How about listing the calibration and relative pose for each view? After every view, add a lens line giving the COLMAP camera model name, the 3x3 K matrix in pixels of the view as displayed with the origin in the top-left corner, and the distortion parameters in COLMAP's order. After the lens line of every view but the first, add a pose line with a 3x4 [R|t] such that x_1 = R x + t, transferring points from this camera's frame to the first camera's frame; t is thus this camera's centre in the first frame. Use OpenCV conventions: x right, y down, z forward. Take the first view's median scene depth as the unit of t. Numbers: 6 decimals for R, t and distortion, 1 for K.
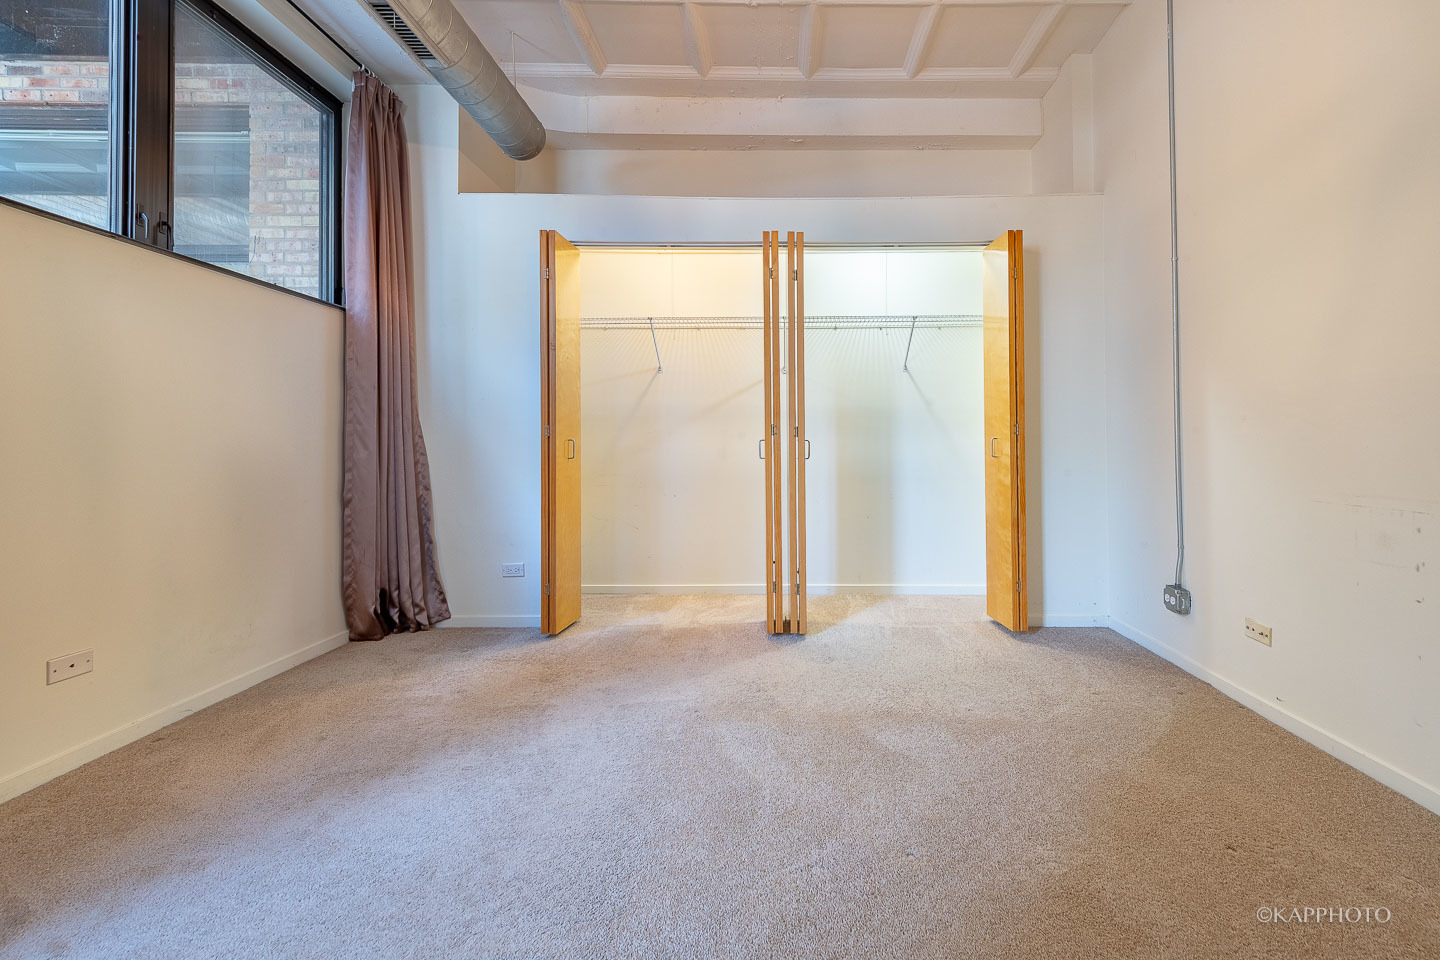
lens RADIAL K [[598.7, 0, 722.2], [0, 598.7, 435.3], [0, 0, 1]] dist [0.003780, -0.000125]
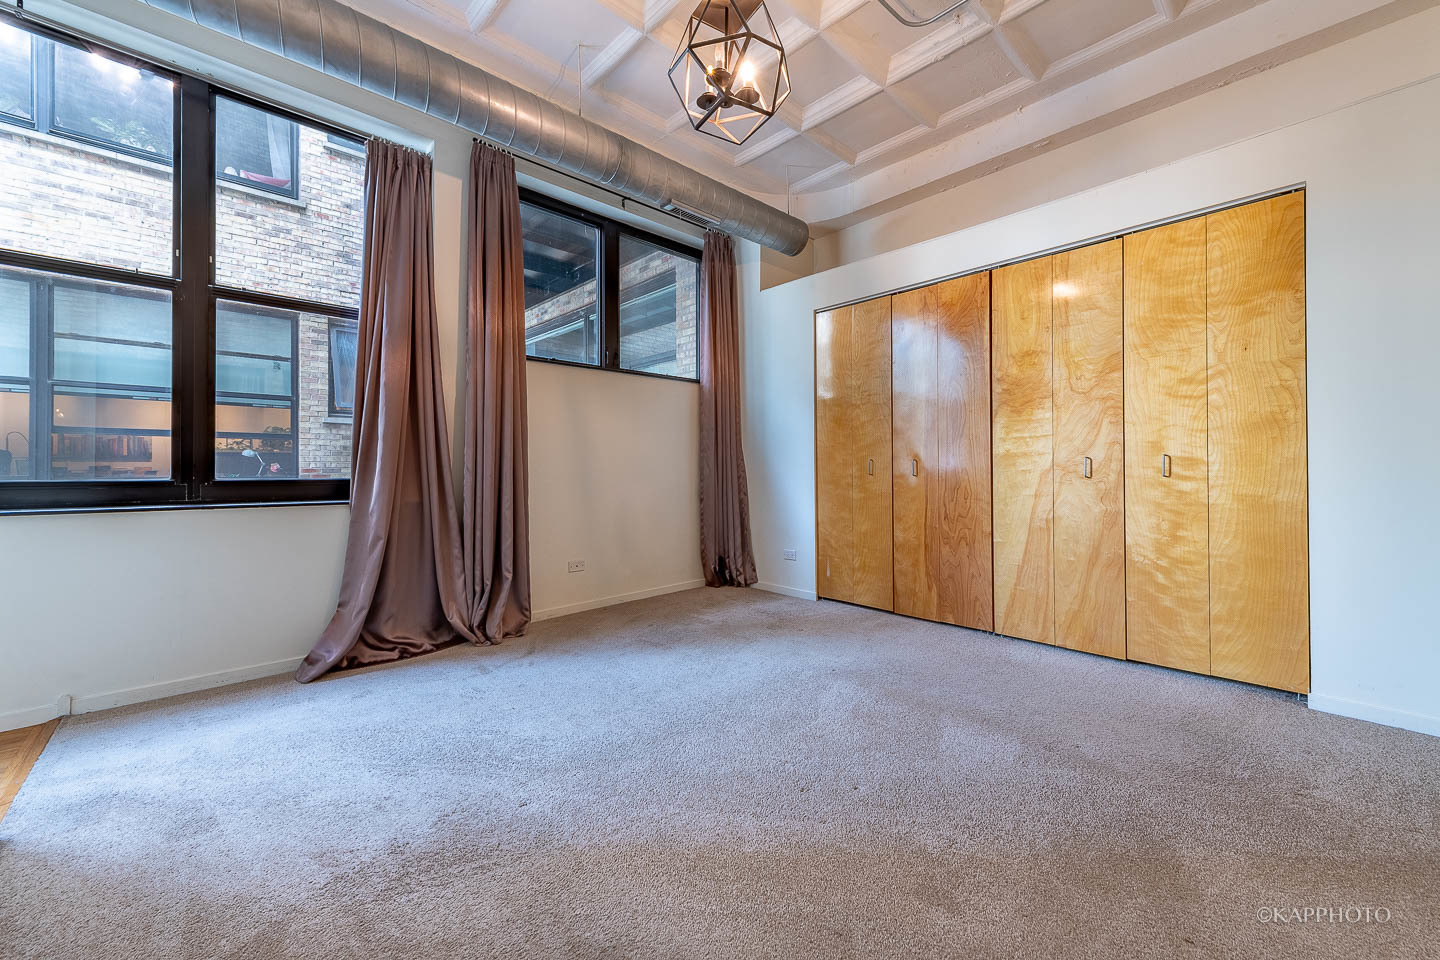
lens RADIAL K [[522.6, 0, 678.4], [0, 522.6, 466.6], [0, 0, 1]] dist [-0.000930, -0.000275]
pose [[0.666473, -0.002179, -0.745526, 0.382765], [0.014272, 0.999850, 0.009836, 0.005011], [0.745393, -0.017196, 0.666404, 0.004375]]
